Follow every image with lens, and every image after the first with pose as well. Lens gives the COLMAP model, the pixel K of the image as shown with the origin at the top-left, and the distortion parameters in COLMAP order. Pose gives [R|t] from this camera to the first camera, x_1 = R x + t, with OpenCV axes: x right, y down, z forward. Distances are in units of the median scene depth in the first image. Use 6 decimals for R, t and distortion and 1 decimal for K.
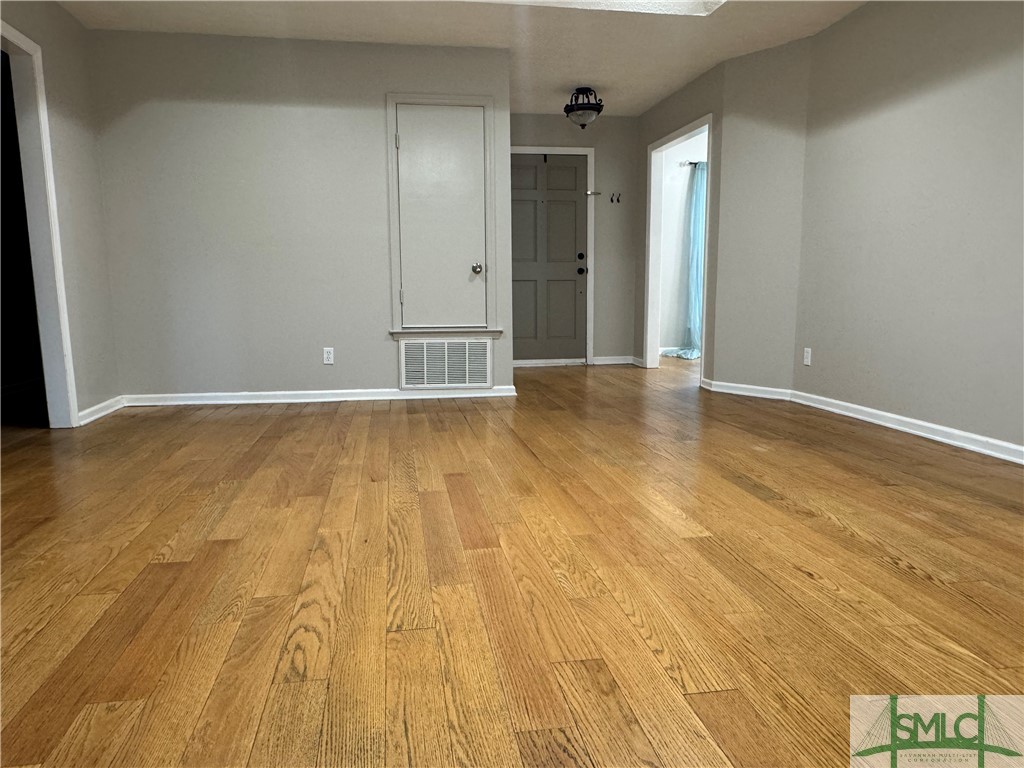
lens RADIAL K [[721.2, 0, 512.2], [0, 721.2, 383.7], [0, 0, 1]] dist [-0.004633, 0.002260]
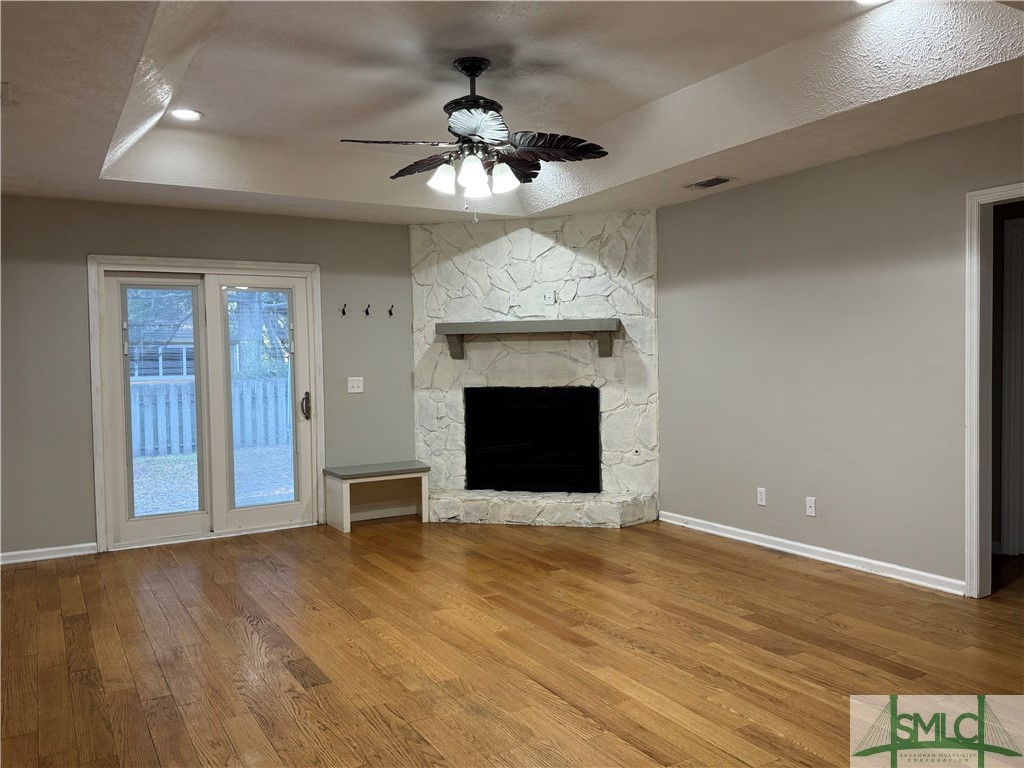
lens RADIAL K [[813.1, 0, 518.4], [0, 813.1, 382.2], [0, 0, 1]] dist [0.088975, -0.106947]
pose [[-0.933227, 0.033513, -0.357721, 0.507556], [-0.025010, 0.987166, 0.157729, -0.518093], [0.358416, 0.156143, -0.920412, 2.359384]]
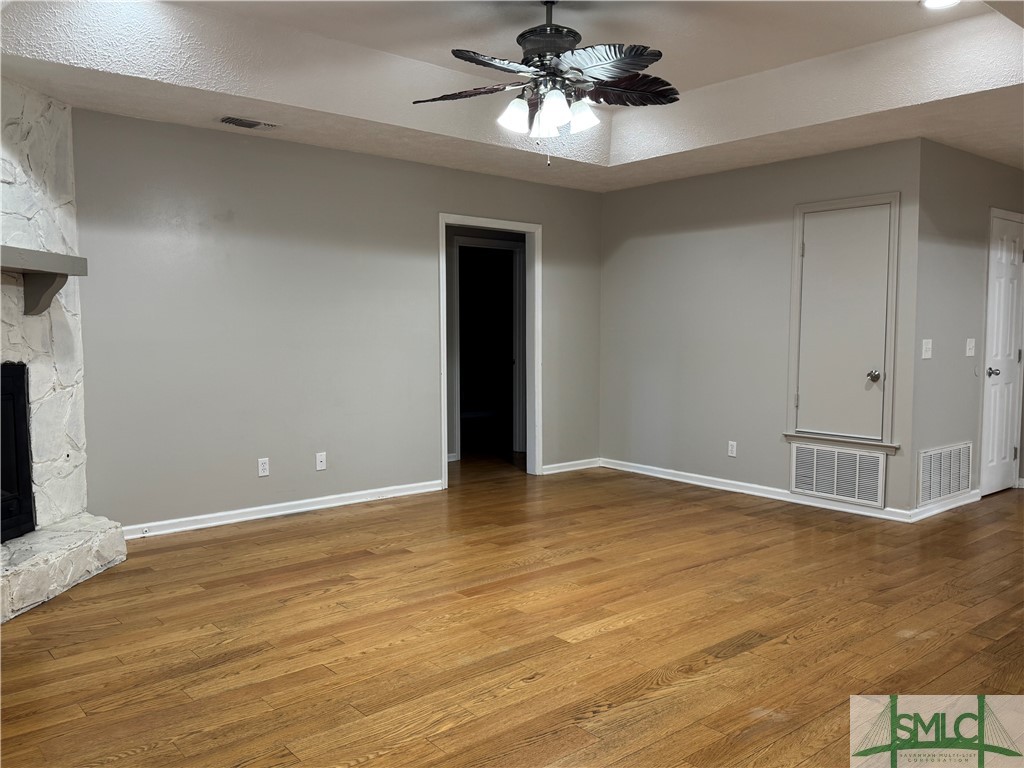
lens RADIAL K [[813.1, 0, 511.0], [0, 813.1, 380.6], [0, 0, 1]] dist [0.088975, -0.106947]
pose [[0.512499, 0.059747, -0.856607, 1.226696], [-0.120657, 0.992690, -0.002949, -0.189957], [0.850169, 0.104868, 0.515961, 0.128050]]
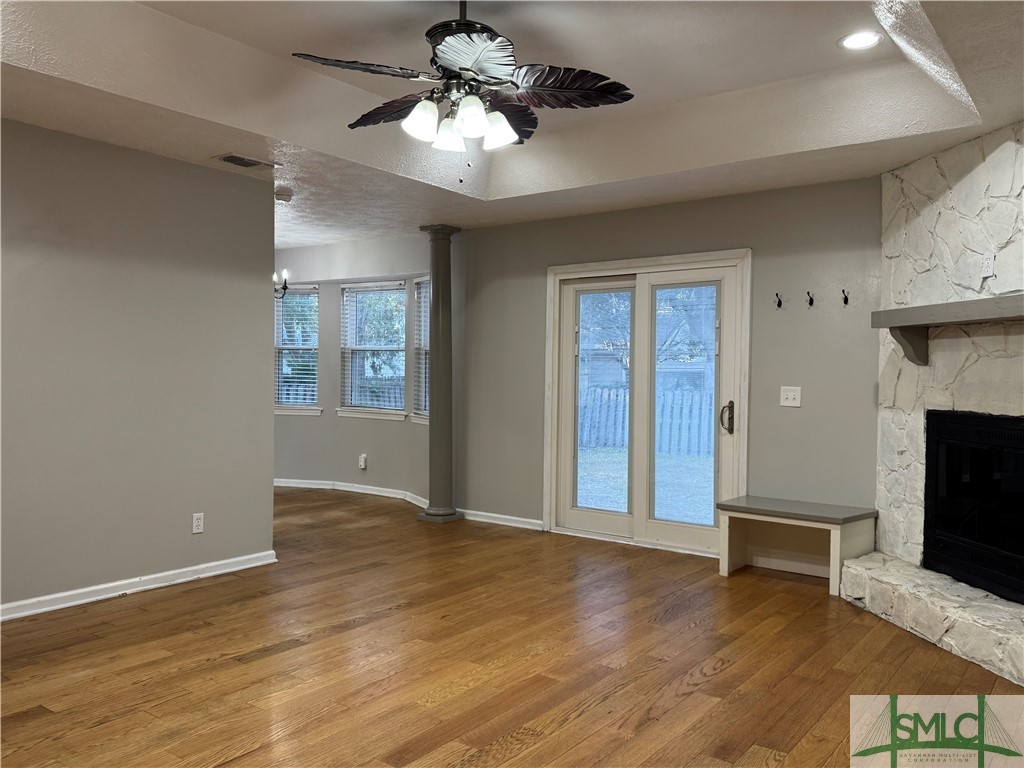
lens RADIAL K [[813.1, 0, 502.0], [0, 813.1, 377.8], [0, 0, 1]] dist [0.088975, -0.106947]
pose [[-0.685540, -0.007807, 0.727994, -0.903885], [0.090128, 0.991341, 0.095503, -0.393841], [-0.722435, 0.131083, -0.678900, 1.693158]]
